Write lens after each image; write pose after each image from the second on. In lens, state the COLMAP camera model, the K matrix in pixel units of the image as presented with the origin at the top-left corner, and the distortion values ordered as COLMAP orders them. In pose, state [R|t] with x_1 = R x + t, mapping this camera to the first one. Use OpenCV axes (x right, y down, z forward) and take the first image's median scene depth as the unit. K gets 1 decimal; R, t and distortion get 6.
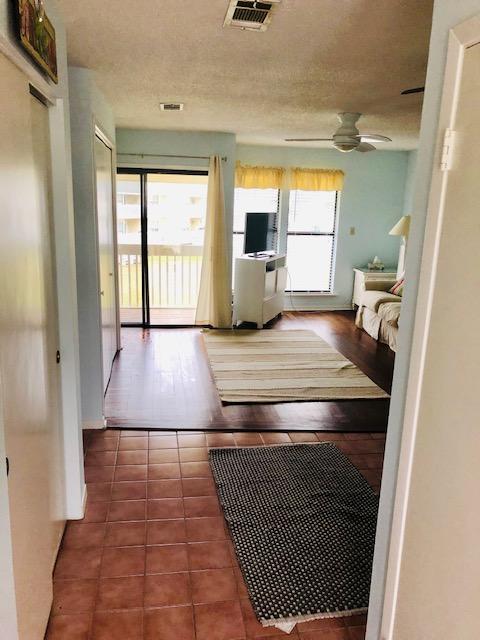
lens RADIAL K [[505.0, 0, 240.0], [0, 505.0, 320.0], [0, 0, 1]] dist [0.053775, 0.000591]
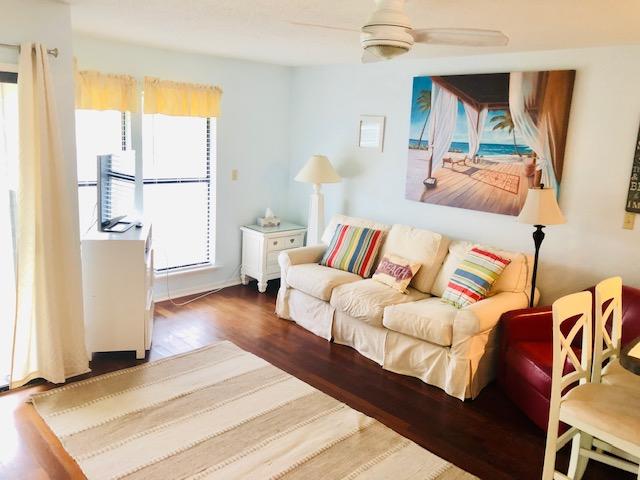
lens RADIAL K [[526.7, 0, 320.0], [0, 526.7, 240.0], [0, 0, 1]] dist [0.005958, 0.002667]
pose [[0.821874, -0.105069, 0.559896, -0.111518], [0.108703, 0.993710, 0.026911, -0.104408], [-0.559202, 0.038745, 0.828126, 0.378634]]
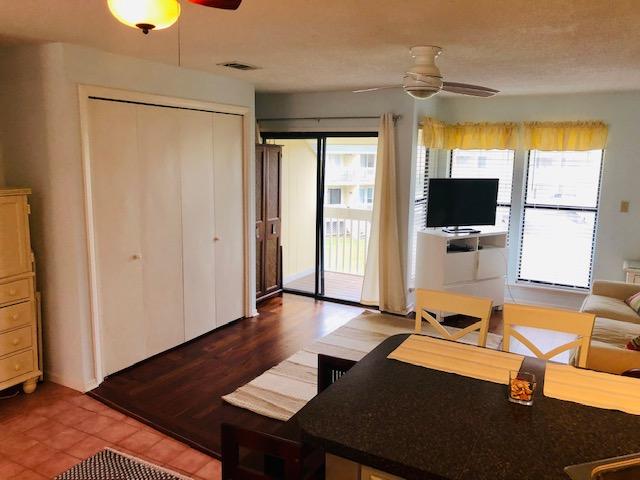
lens RADIAL K [[526.7, 0, 320.0], [0, 526.7, 240.0], [0, 0, 1]] dist [0.005958, 0.002667]
pose [[0.787053, 0.075347, -0.612267, 0.383629], [-0.137498, 0.988971, -0.055045, -0.036772], [0.601367, 0.127508, 0.788733, 0.210908]]
